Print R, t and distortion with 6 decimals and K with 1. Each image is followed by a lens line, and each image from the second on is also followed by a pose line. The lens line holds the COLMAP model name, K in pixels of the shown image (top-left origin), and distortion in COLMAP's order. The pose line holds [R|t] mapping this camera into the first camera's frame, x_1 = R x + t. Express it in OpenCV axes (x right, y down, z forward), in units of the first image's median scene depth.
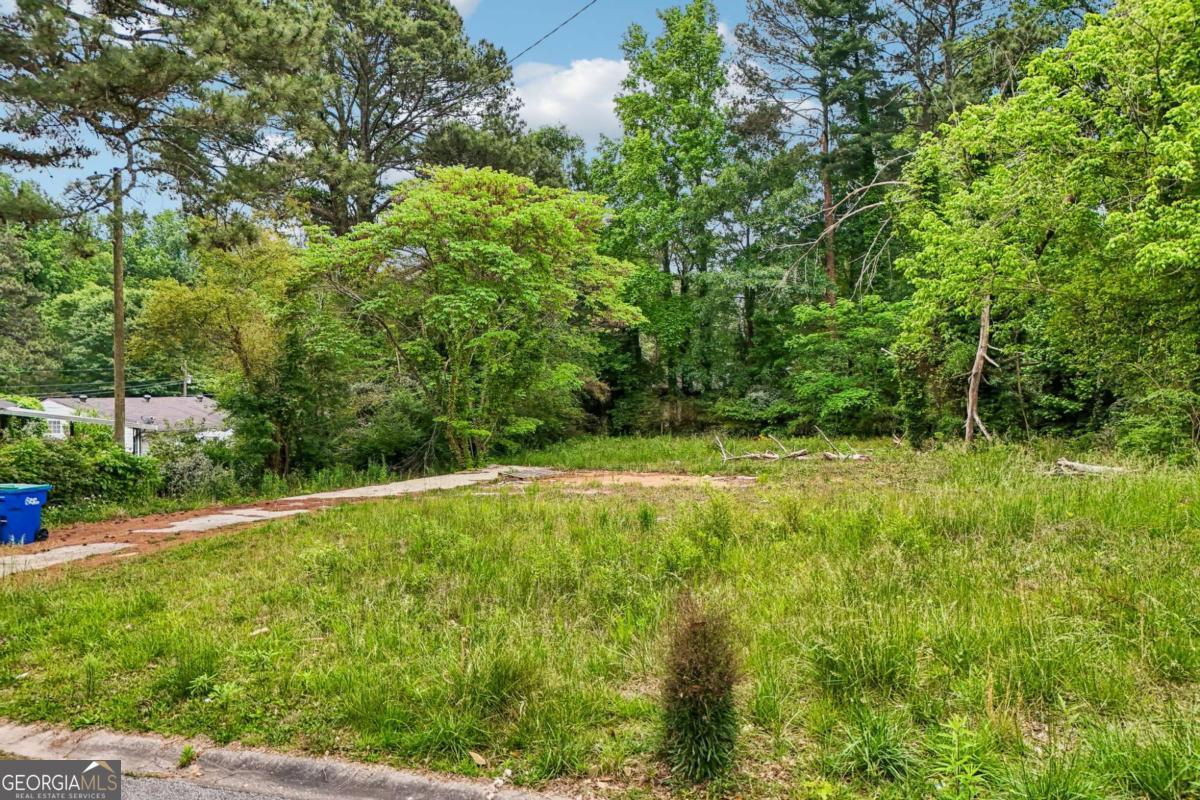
lens RADIAL K [[874.8, 0, 595.1], [0, 874.8, 401.6], [0, 0, 1]] dist [0.060788, -0.040252]
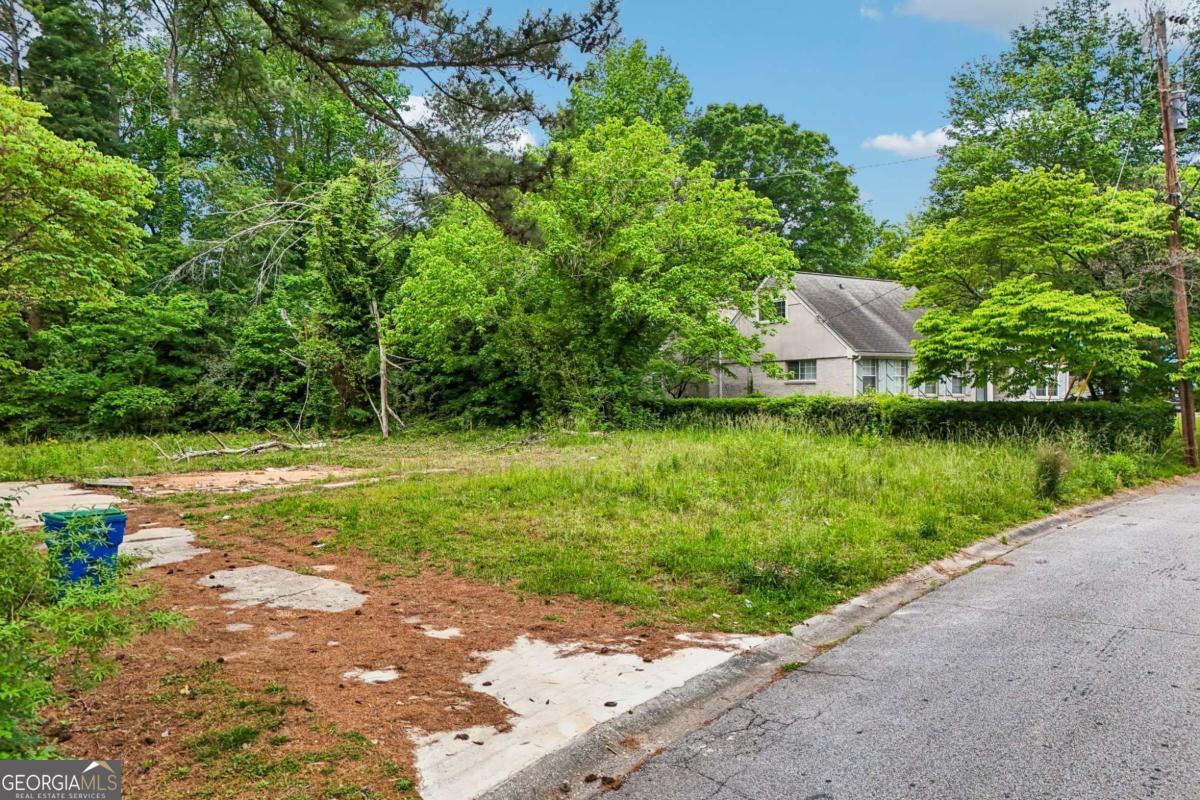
lens RADIAL K [[874.8, 0, 602.1], [0, 874.8, 395.5], [0, 0, 1]] dist [0.060788, -0.040252]
pose [[0.384589, -0.000034, 0.923088, -0.579478], [0.010538, 0.999935, -0.004353, 0.006966], [-0.923028, 0.011401, 0.384564, 0.210884]]
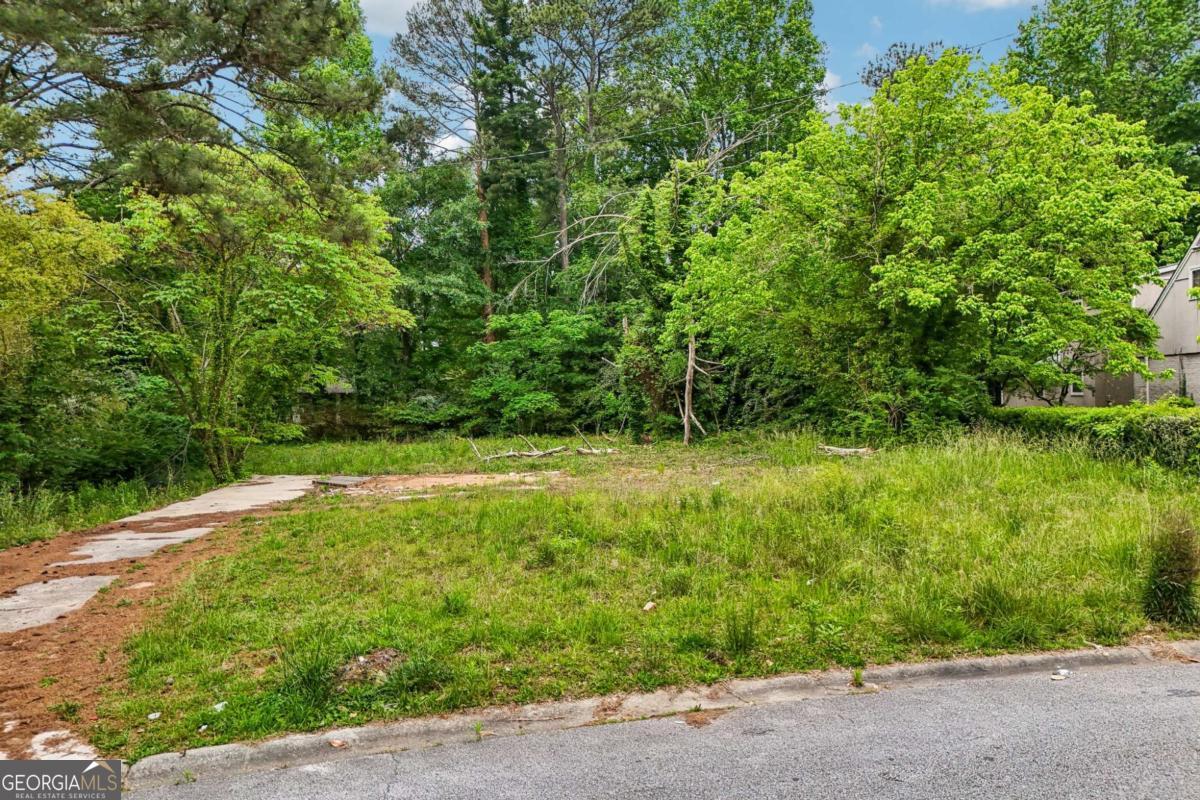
lens RADIAL K [[874.8, 0, 600.6], [0, 874.8, 402.9], [0, 0, 1]] dist [0.060788, -0.040252]
pose [[0.856038, -0.005764, 0.516881, -0.286500], [0.007667, 0.999969, -0.001546, 0.001200], [-0.516857, 0.005286, 0.856056, 0.020302]]
